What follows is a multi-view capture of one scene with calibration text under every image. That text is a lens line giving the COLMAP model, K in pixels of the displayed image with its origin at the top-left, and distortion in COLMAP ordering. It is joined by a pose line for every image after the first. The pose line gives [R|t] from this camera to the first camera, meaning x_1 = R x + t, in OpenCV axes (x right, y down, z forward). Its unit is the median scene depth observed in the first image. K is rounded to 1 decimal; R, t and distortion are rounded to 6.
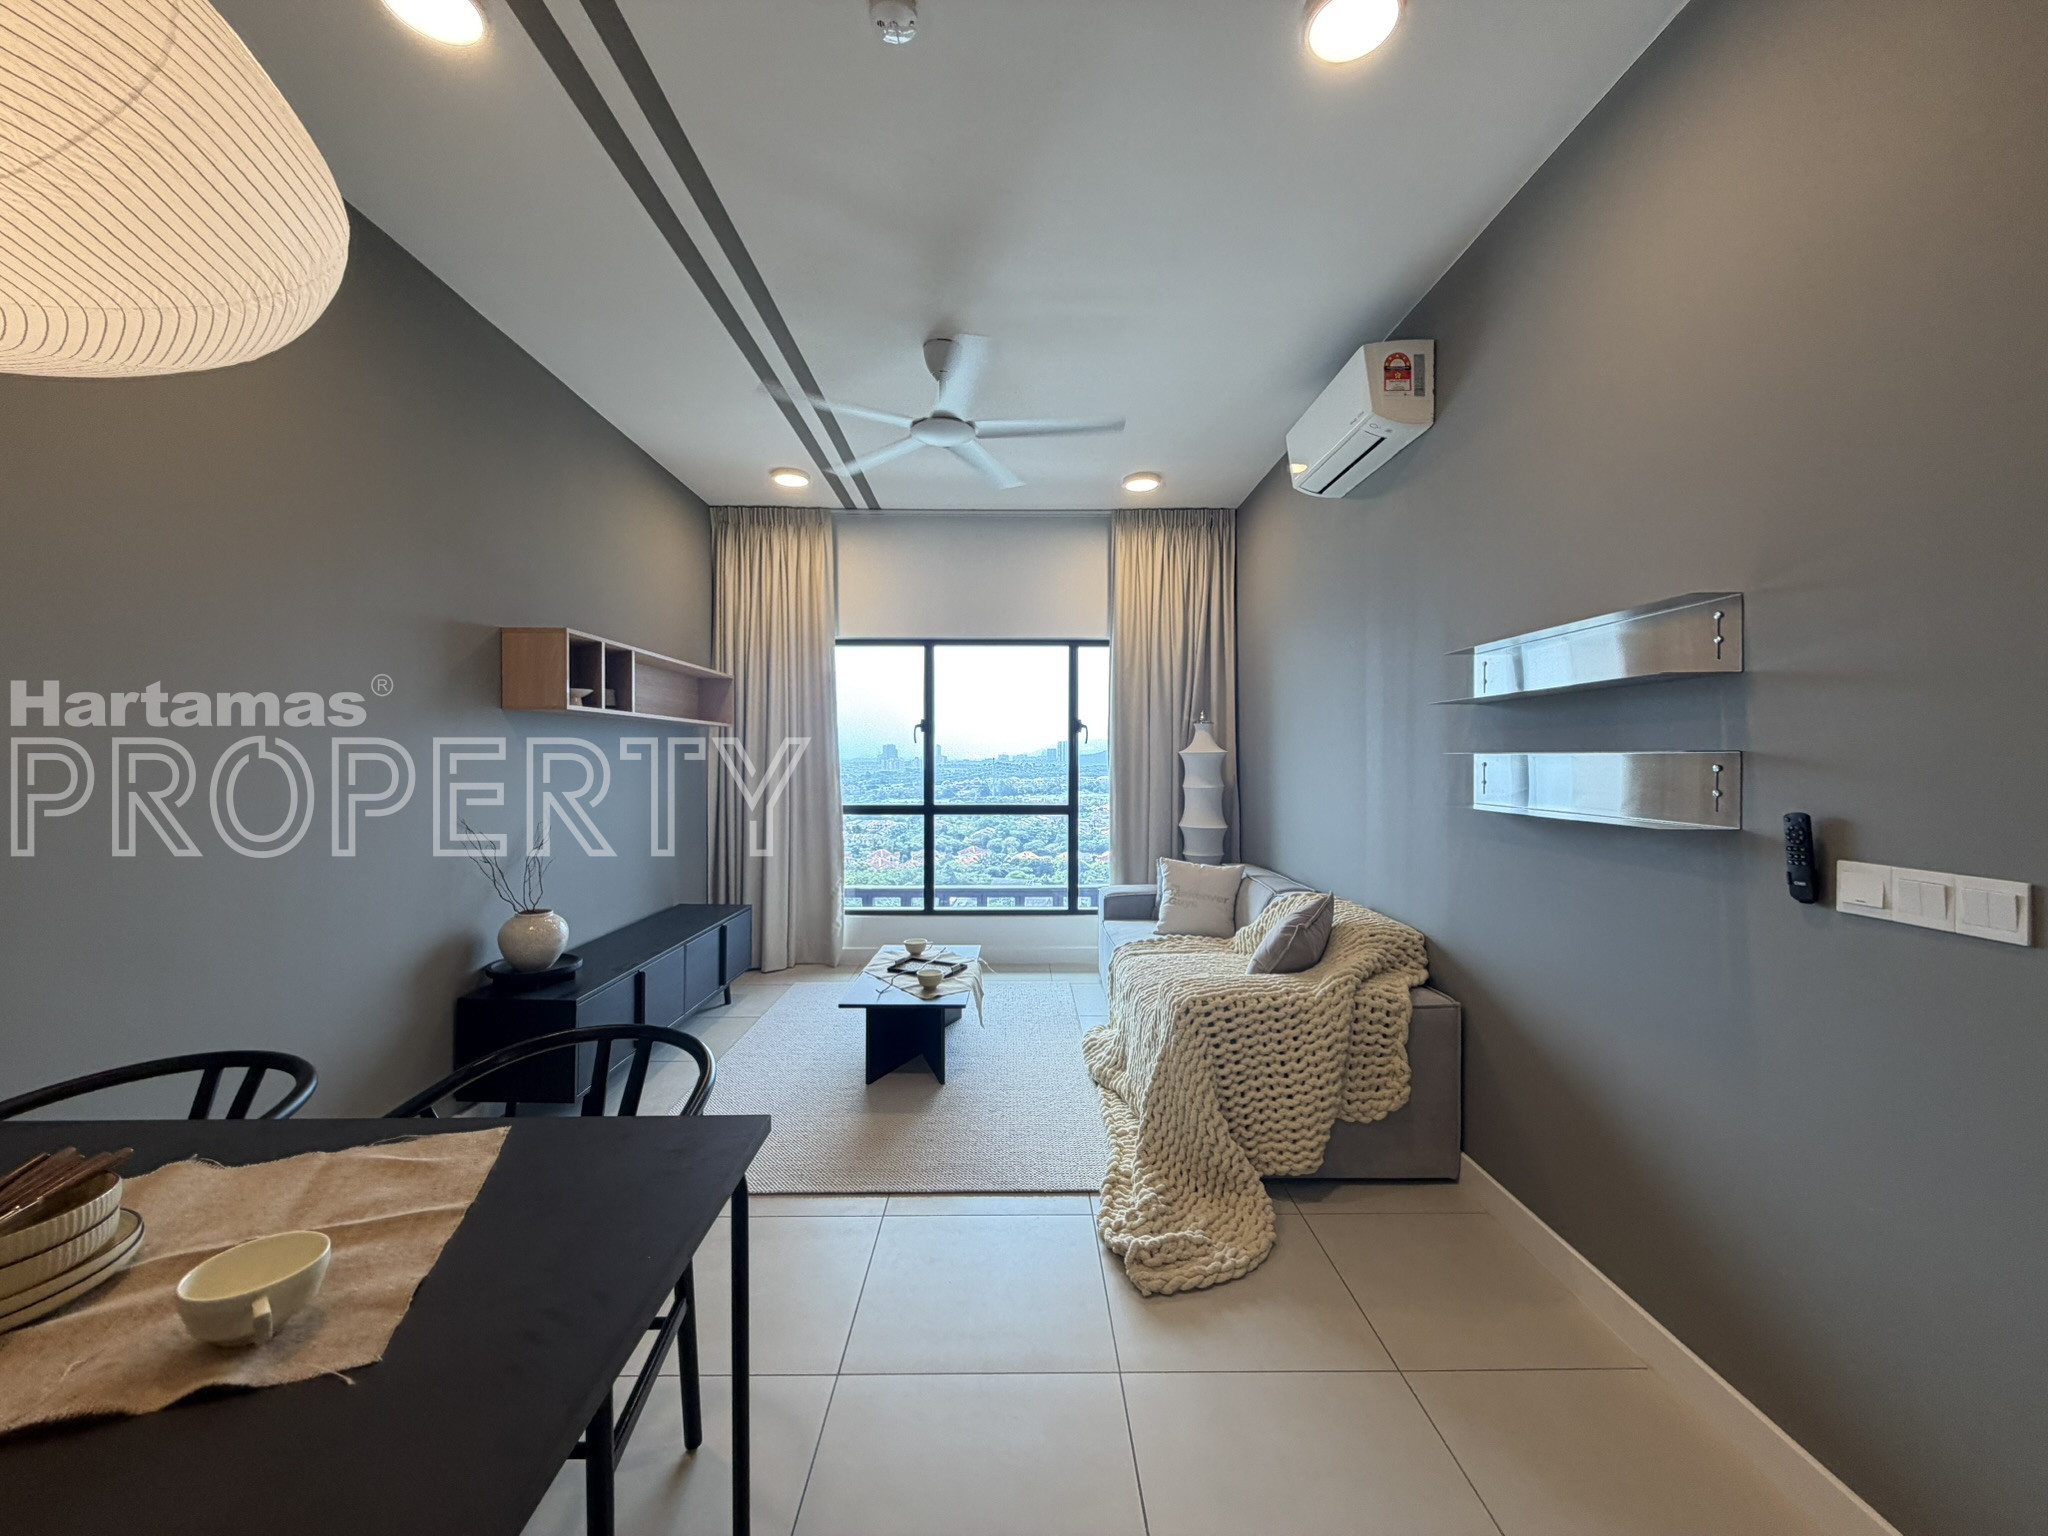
lens RADIAL K [[814.7, 0, 1025.1], [0, 814.7, 774.6], [0, 0, 1]] dist [0.000824, 0.000742]
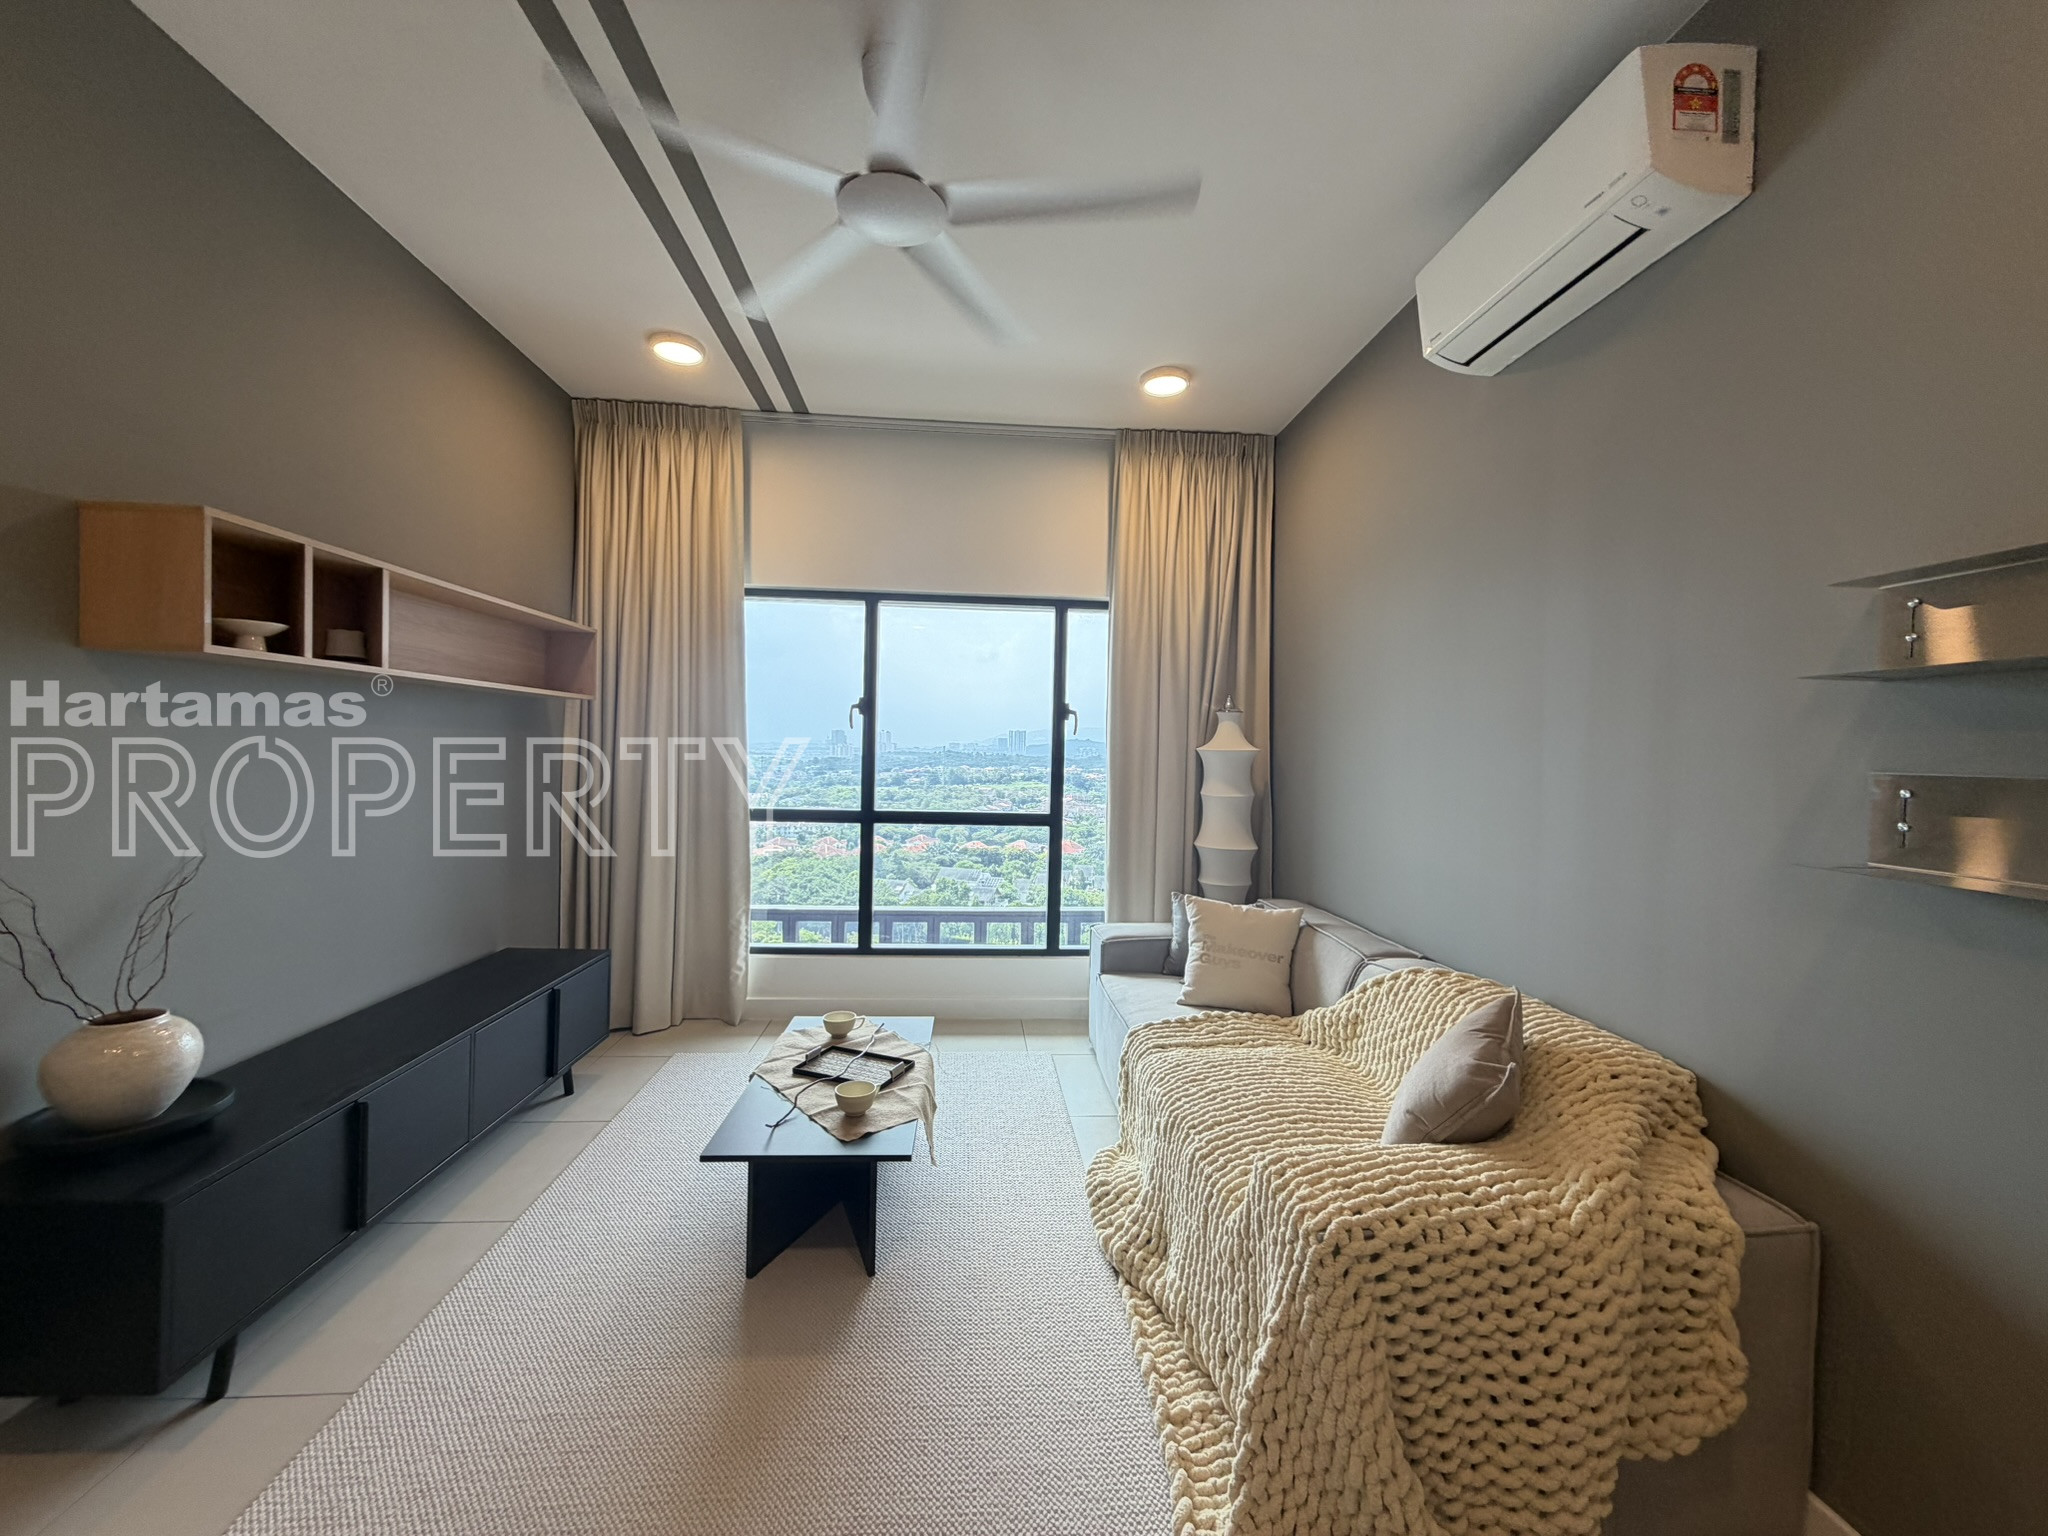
lens RADIAL K [[814.7, 0, 1025.1], [0, 814.7, 774.6], [0, 0, 1]] dist [0.000824, 0.000742]
pose [[0.997901, 0.021019, 0.061258, -0.030460], [-0.021776, 0.999694, 0.011724, -0.014109], [-0.060993, -0.013034, 0.998053, 0.379652]]
